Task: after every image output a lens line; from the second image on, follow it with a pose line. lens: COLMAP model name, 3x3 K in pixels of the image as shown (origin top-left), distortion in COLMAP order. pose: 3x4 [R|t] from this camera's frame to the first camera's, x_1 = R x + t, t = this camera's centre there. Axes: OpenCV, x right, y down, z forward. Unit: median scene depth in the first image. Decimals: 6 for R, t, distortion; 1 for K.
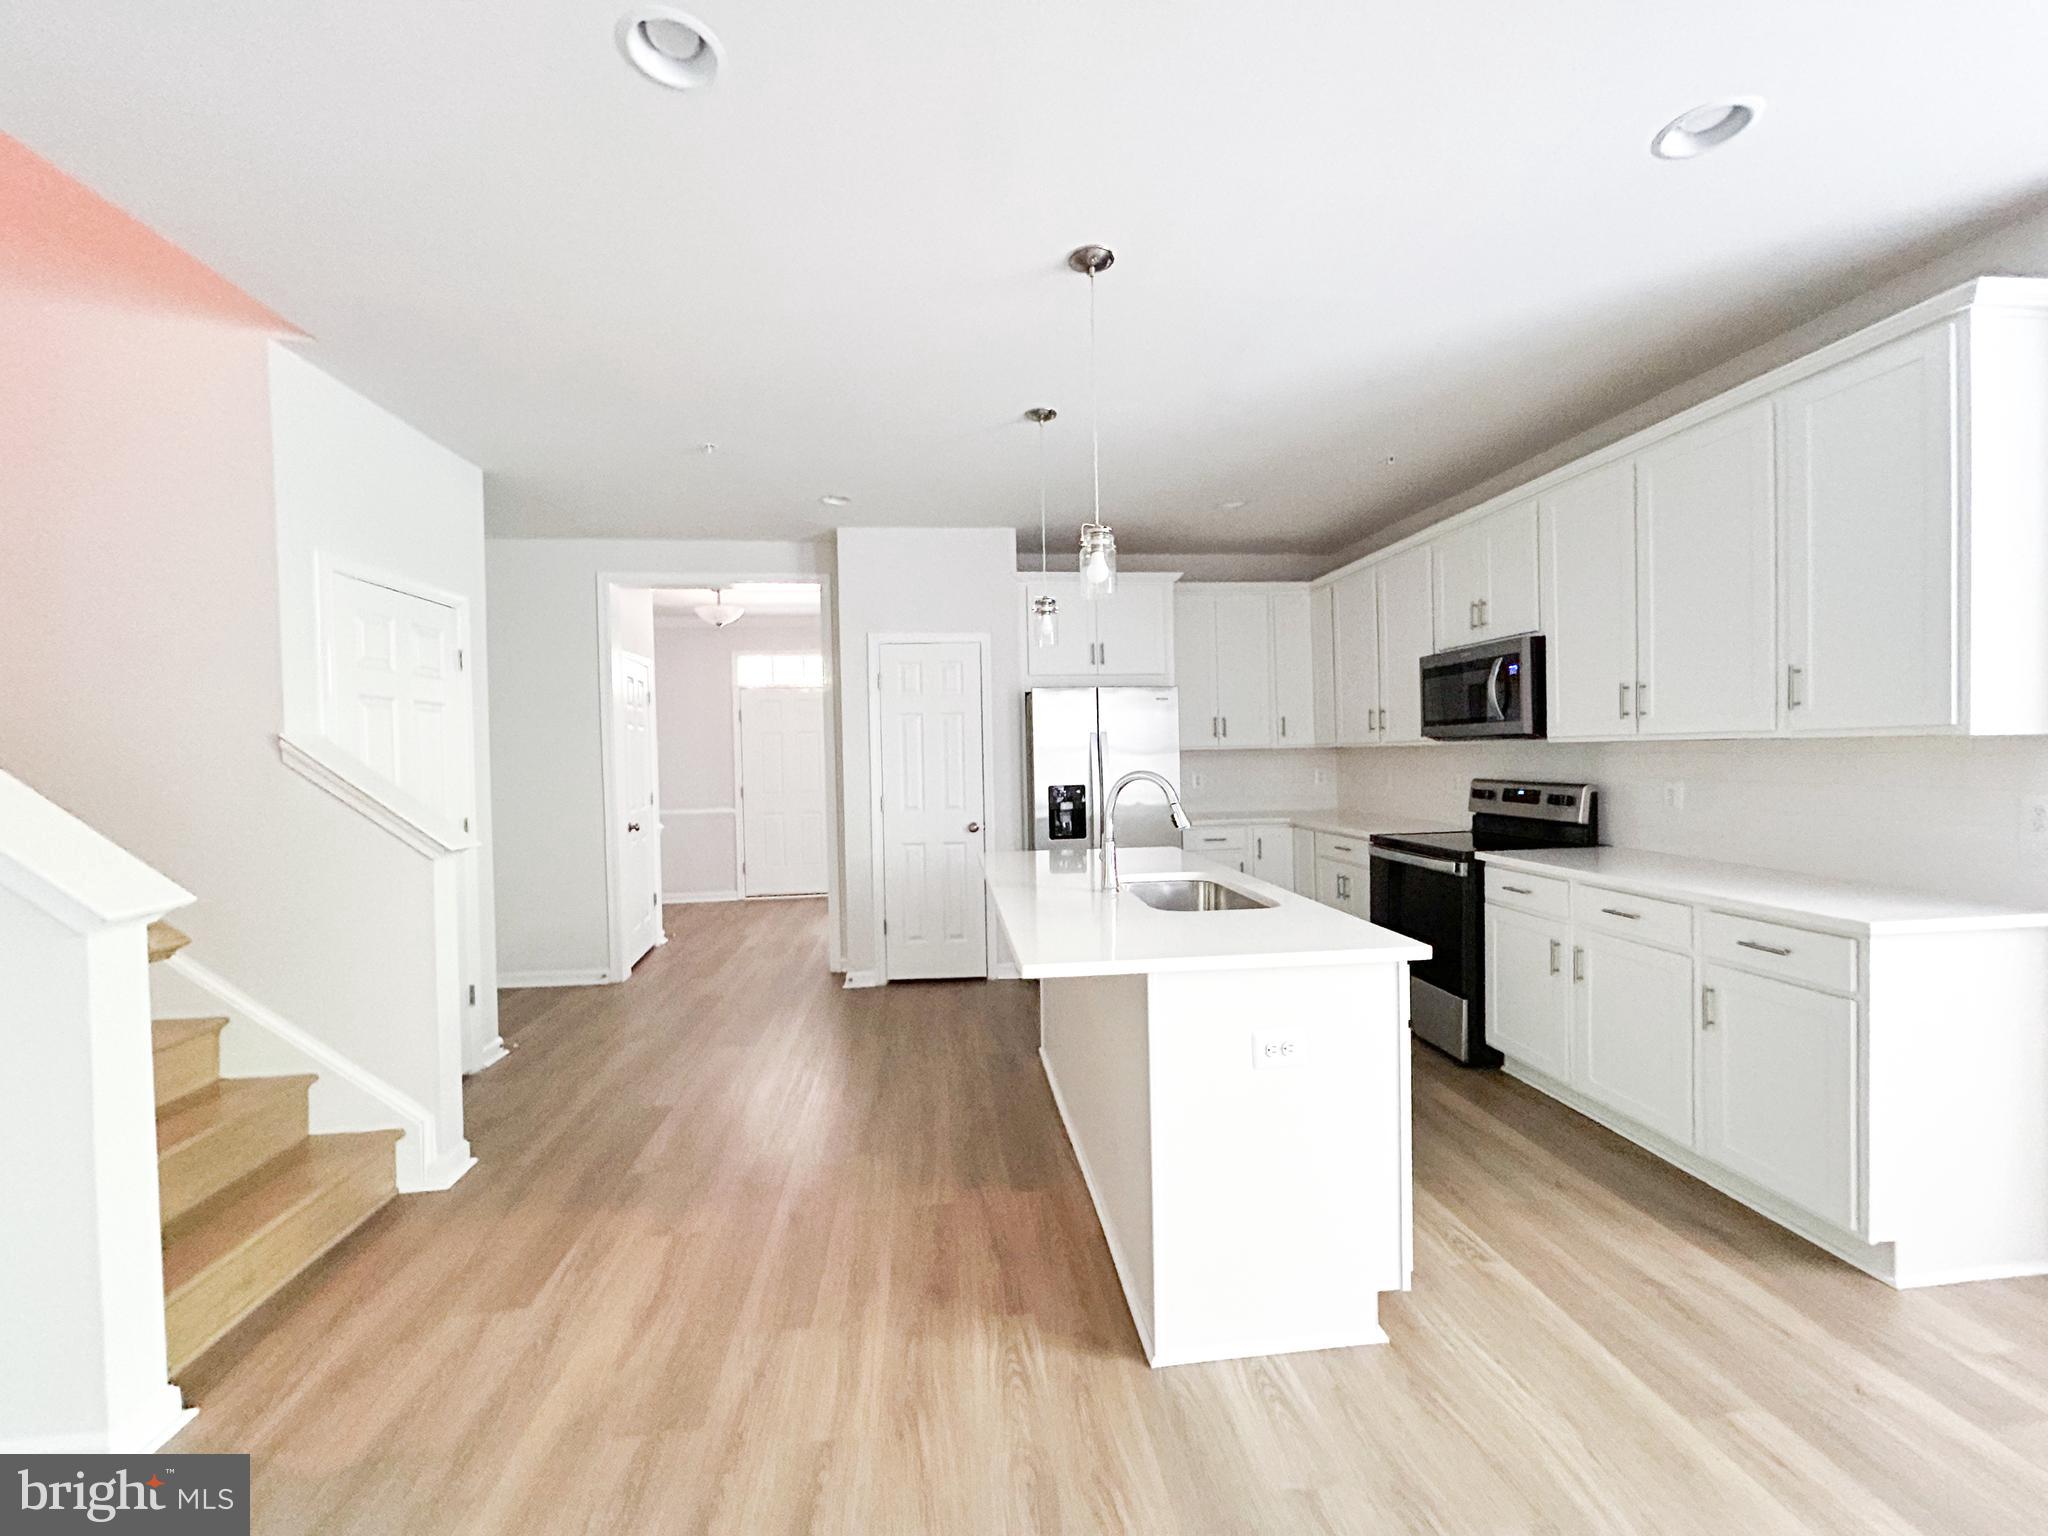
lens RADIAL K [[824.9, 0, 1024.2], [0, 824.9, 769.0], [0, 0, 1]] dist [0.000309, 0.000222]
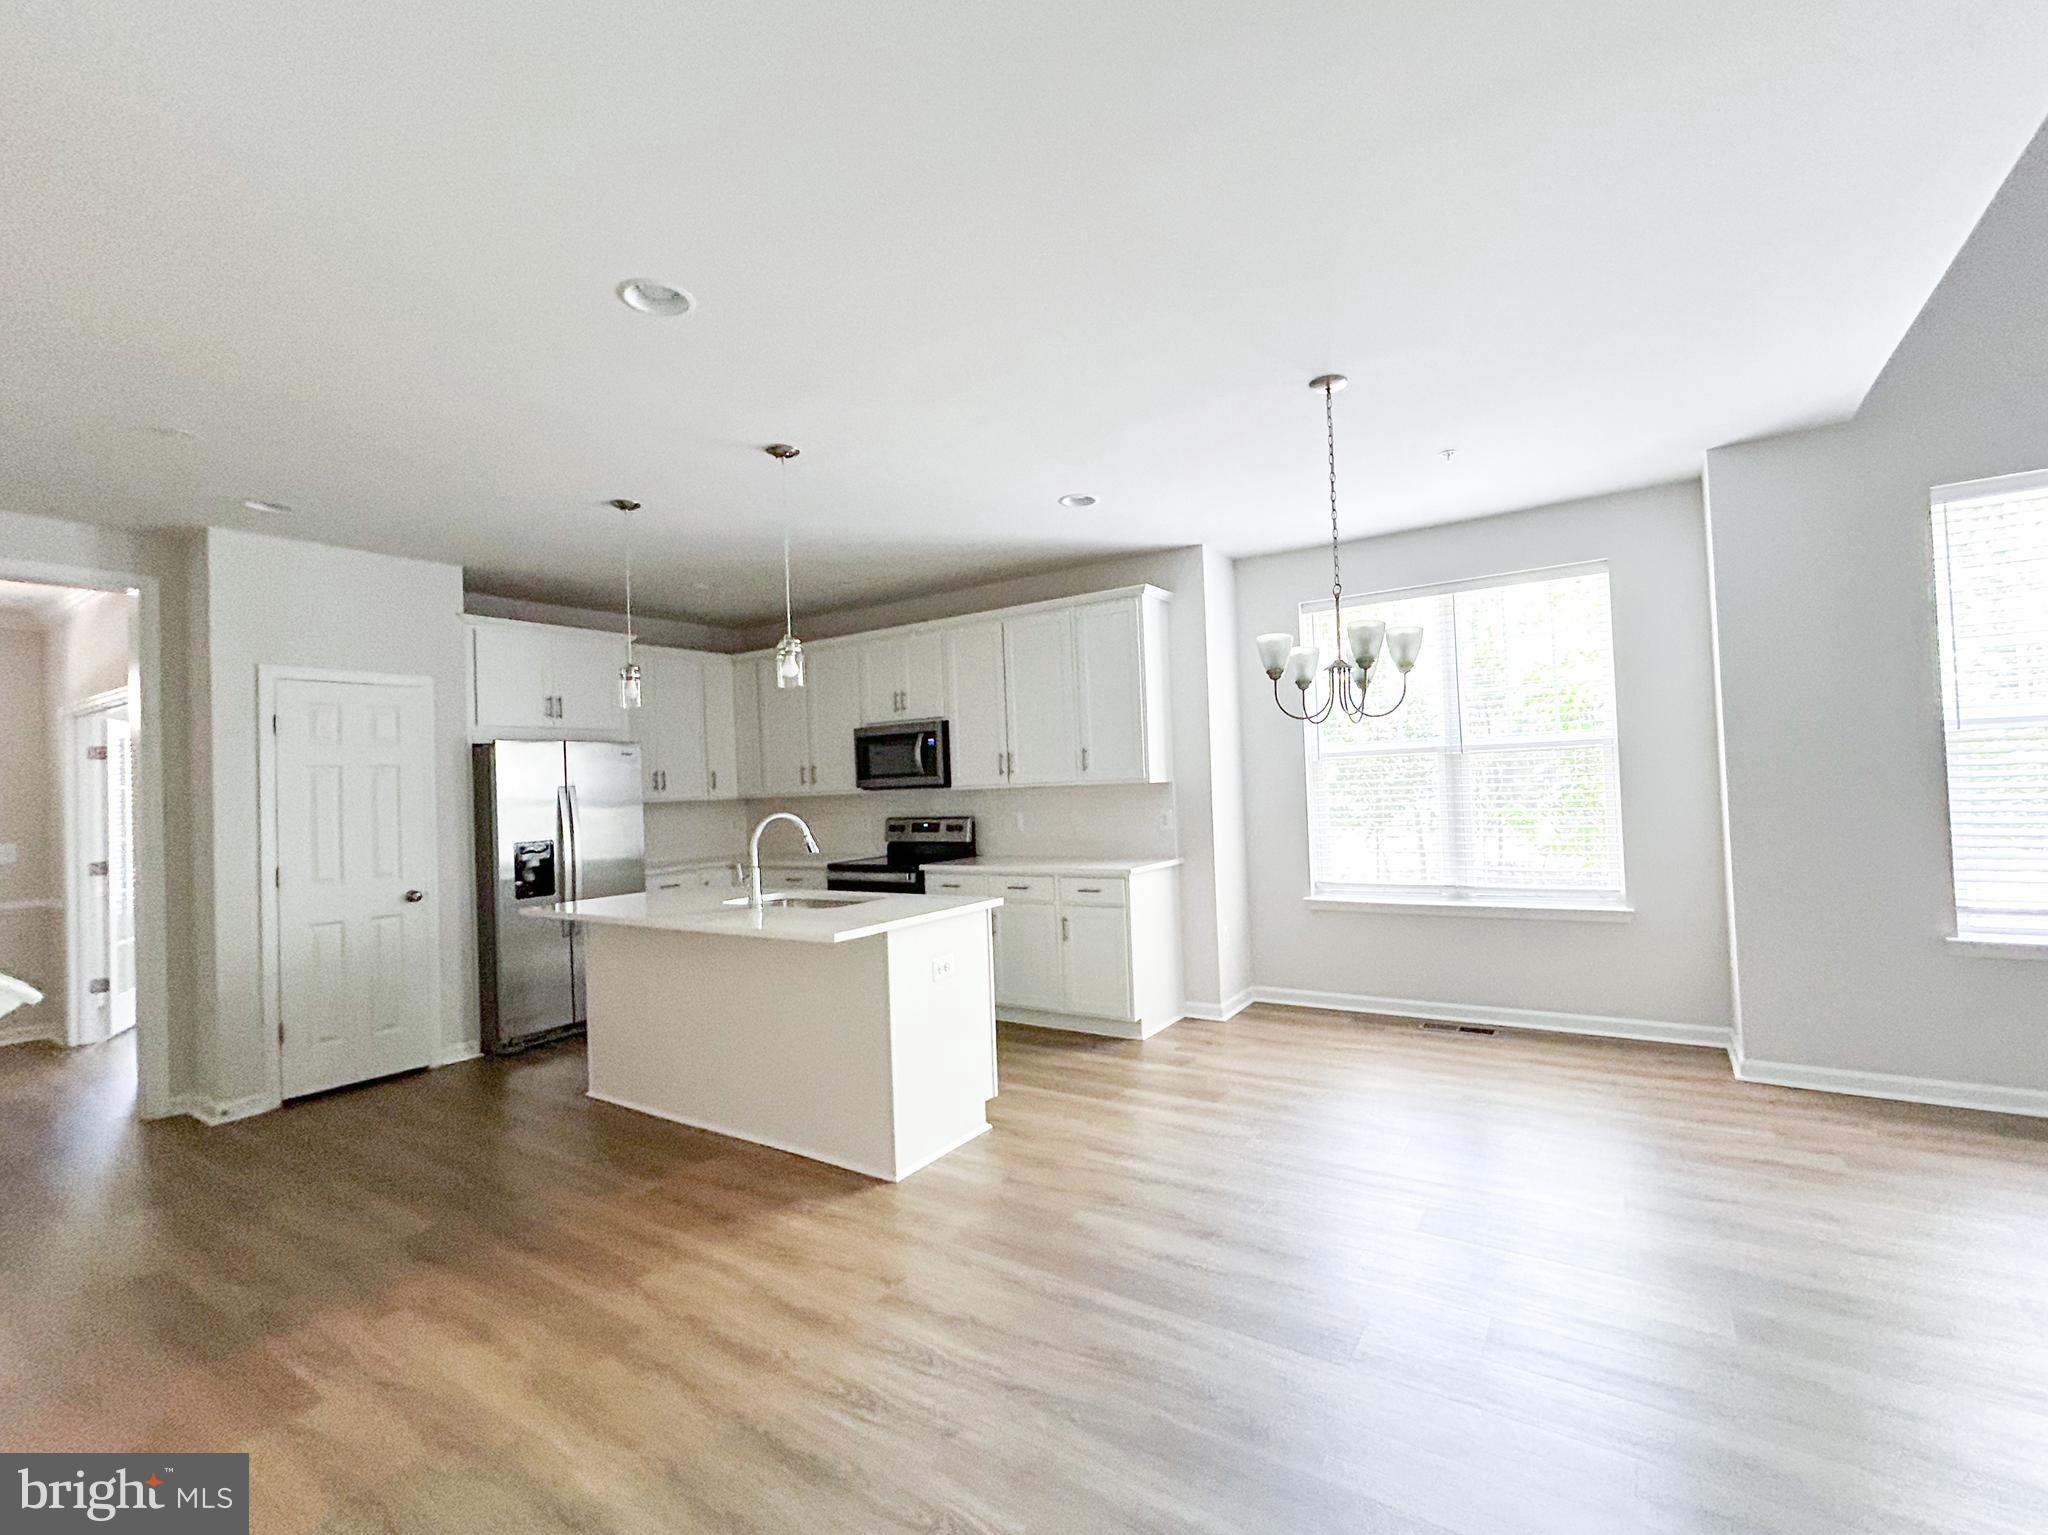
lens RADIAL K [[890.3, 0, 1064.3], [0, 890.3, 767.4], [0, 0, 1]] dist [-0.000562, -0.000483]
pose [[0.626943, 0.009681, 0.779005, -0.464109], [0.042830, 0.997982, -0.046871, 0.010826], [-0.777887, 0.062750, 0.625263, -0.175657]]
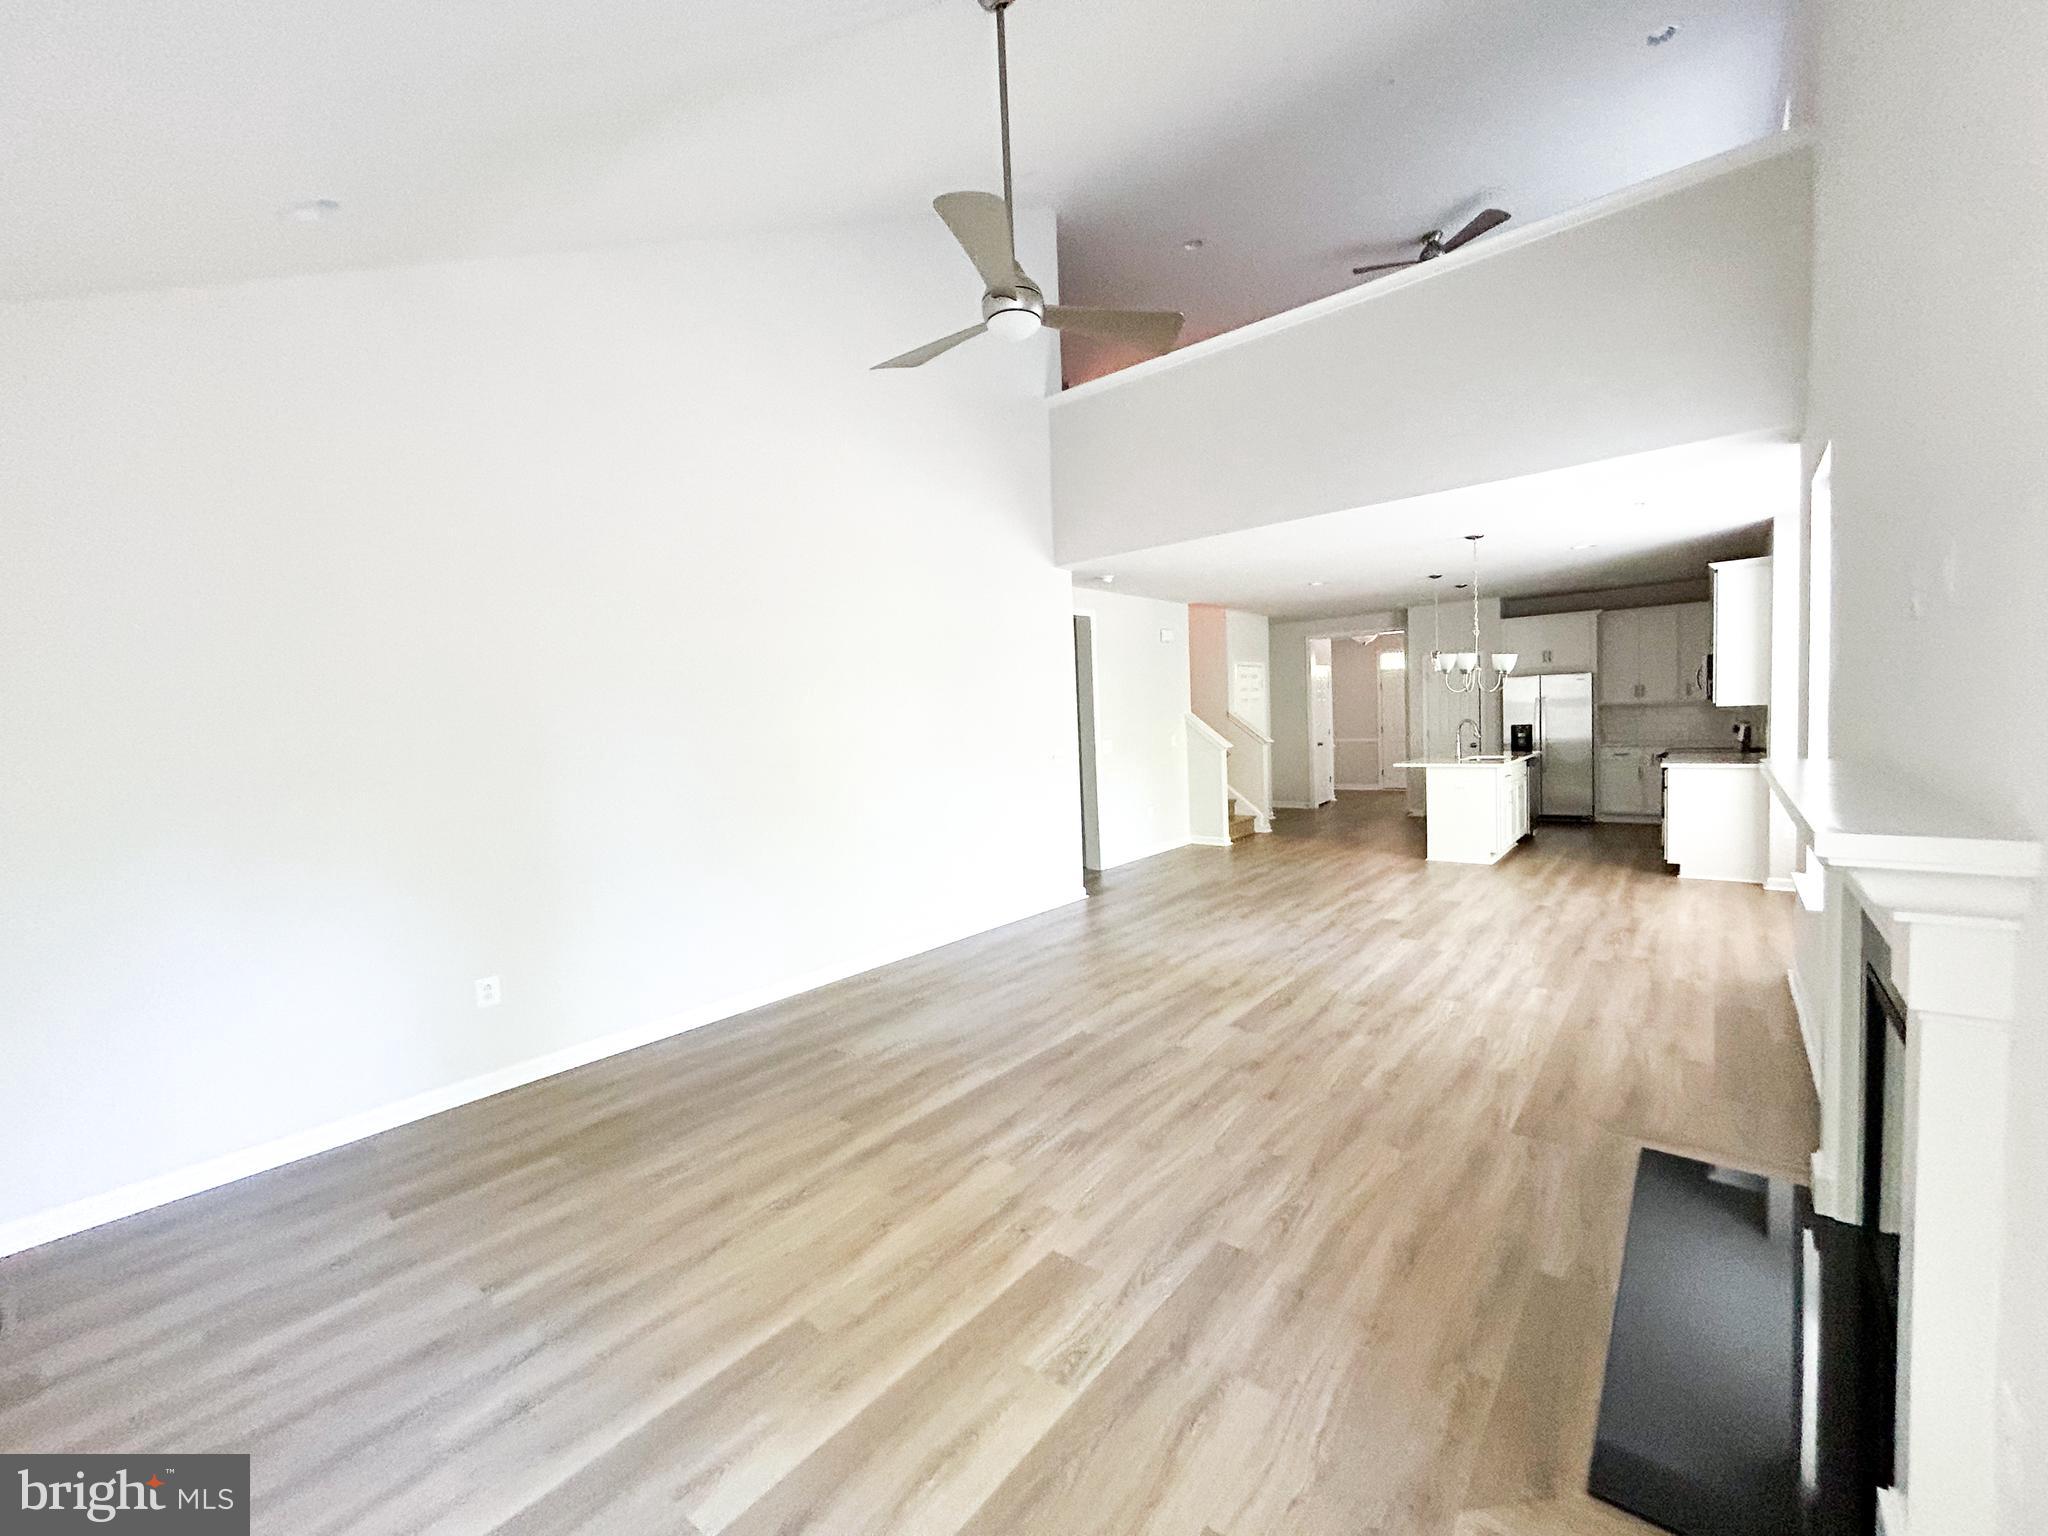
lens RADIAL K [[824.9, 0, 1024.2], [0, 824.9, 769.0], [0, 0, 1]] dist [0.000309, 0.000222]
pose [[0.691717, 0.034149, -0.721361, 0.843905], [0.015296, 0.997964, 0.061911, -0.020009], [0.722006, -0.053859, 0.689787, -1.620369]]
